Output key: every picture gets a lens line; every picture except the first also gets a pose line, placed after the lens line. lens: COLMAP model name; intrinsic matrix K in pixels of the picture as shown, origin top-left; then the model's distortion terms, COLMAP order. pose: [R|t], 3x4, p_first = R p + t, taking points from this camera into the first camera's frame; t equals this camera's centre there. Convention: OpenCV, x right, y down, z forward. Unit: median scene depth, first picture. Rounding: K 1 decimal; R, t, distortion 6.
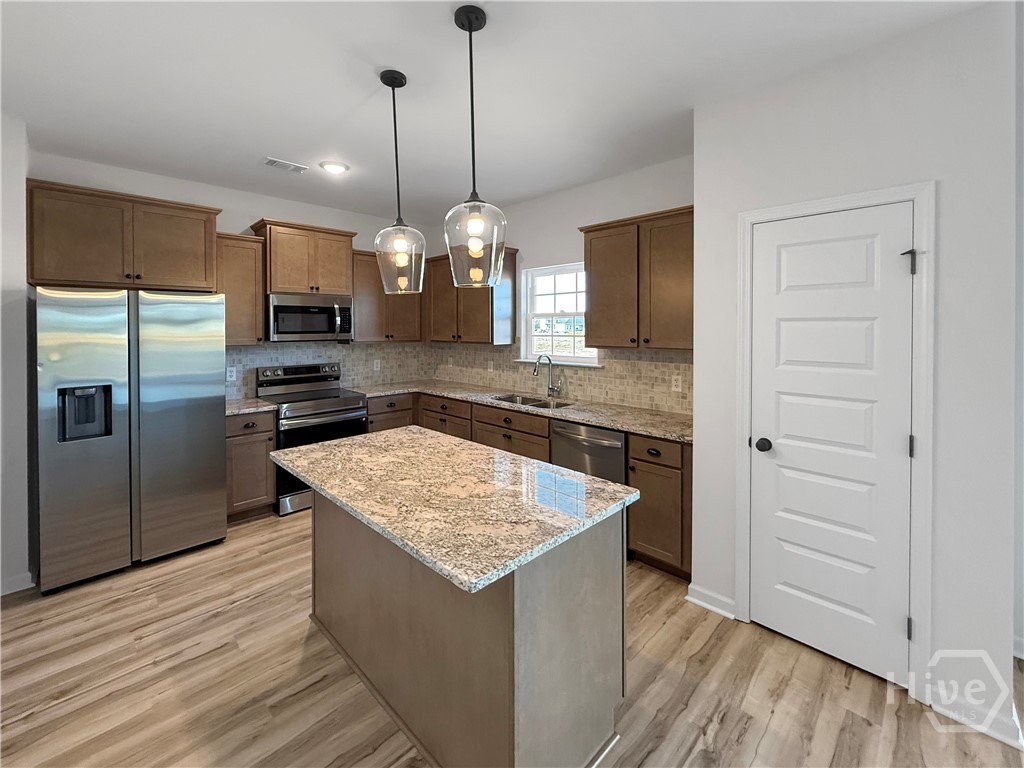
lens RADIAL K [[425.9, 0, 512.0], [0, 425.9, 384.0], [0, 0, 1]] dist [-0.002412, -0.000384]
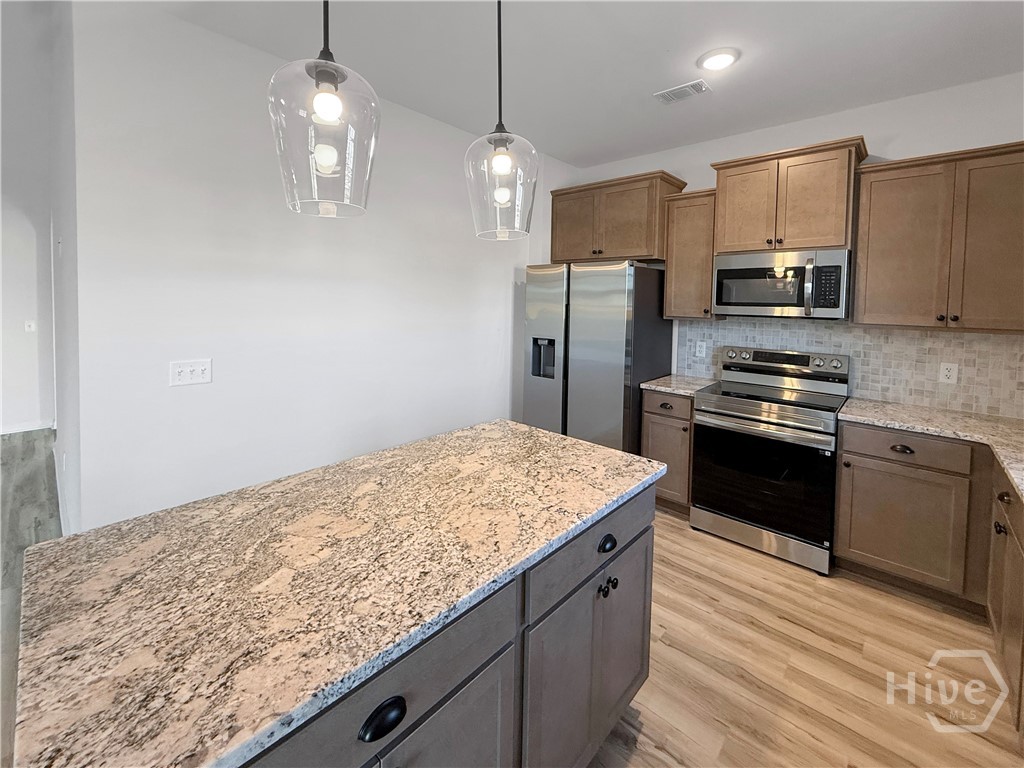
lens RADIAL K [[438.0, 0, 510.4], [0, 438.0, 335.9], [0, 0, 1]] dist [-0.001788, -0.000280]
pose [[0.037304, 0.087053, -0.995505, 0.250350], [-0.152129, 0.985082, 0.080441, -0.066082], [0.987656, 0.148444, 0.049991, 0.567647]]
